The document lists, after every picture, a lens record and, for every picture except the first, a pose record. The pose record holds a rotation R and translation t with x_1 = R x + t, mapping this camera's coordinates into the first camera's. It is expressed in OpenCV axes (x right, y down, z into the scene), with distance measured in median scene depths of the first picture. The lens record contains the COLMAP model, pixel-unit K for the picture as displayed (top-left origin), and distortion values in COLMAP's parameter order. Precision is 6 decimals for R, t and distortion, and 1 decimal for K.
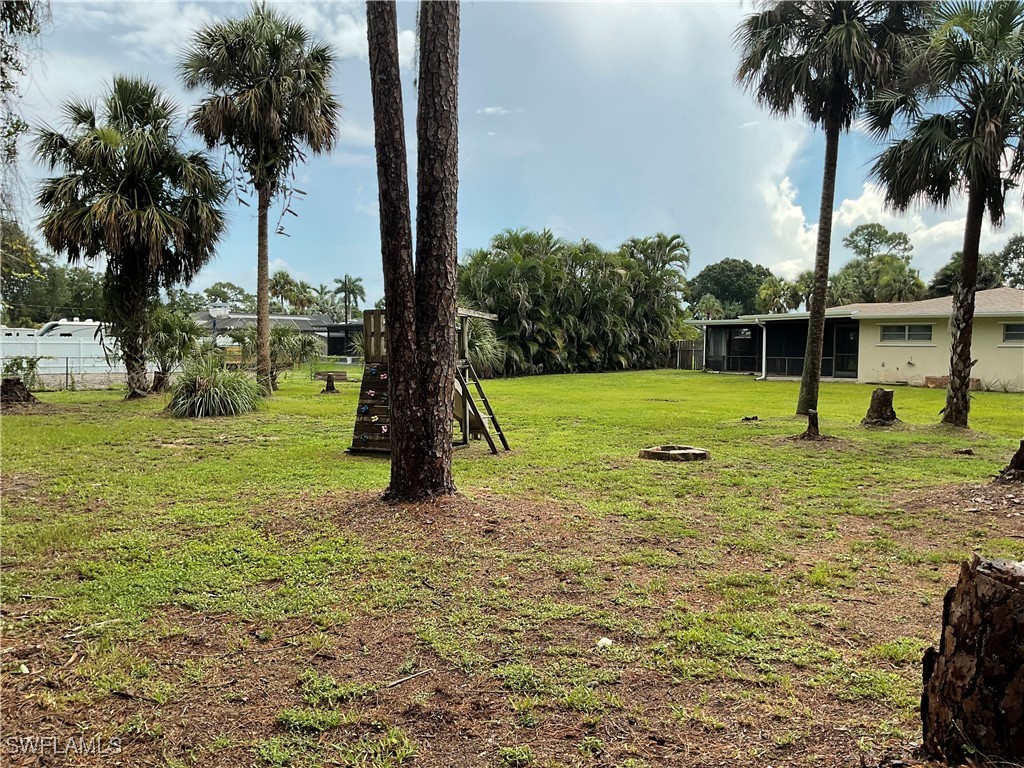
lens RADIAL K [[856.9, 0, 512.0], [0, 856.9, 384.0], [0, 0, 1]] dist [0.111130, -0.206242]
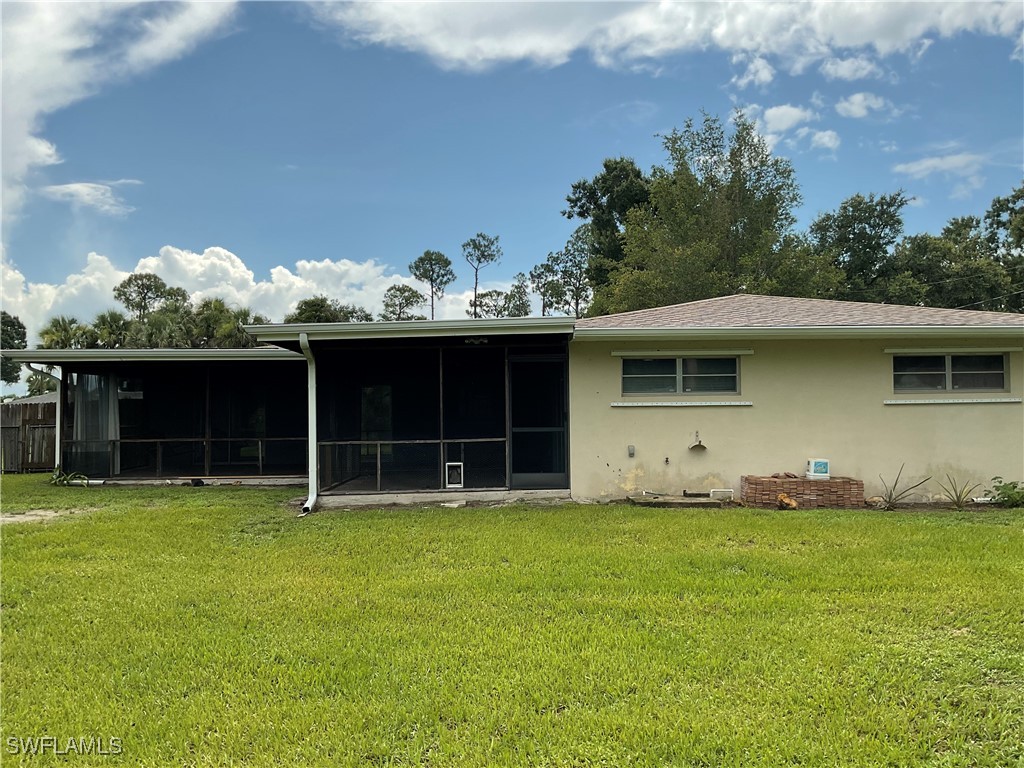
lens RADIAL K [[856.9, 0, 512.0], [0, 856.9, 384.0], [0, 0, 1]] dist [0.111130, -0.206242]
pose [[0.668930, 0.010685, 0.743249, 0.065659], [0.050179, 0.996967, -0.059494, -0.025132], [-0.741630, 0.077093, 0.666364, 0.583043]]
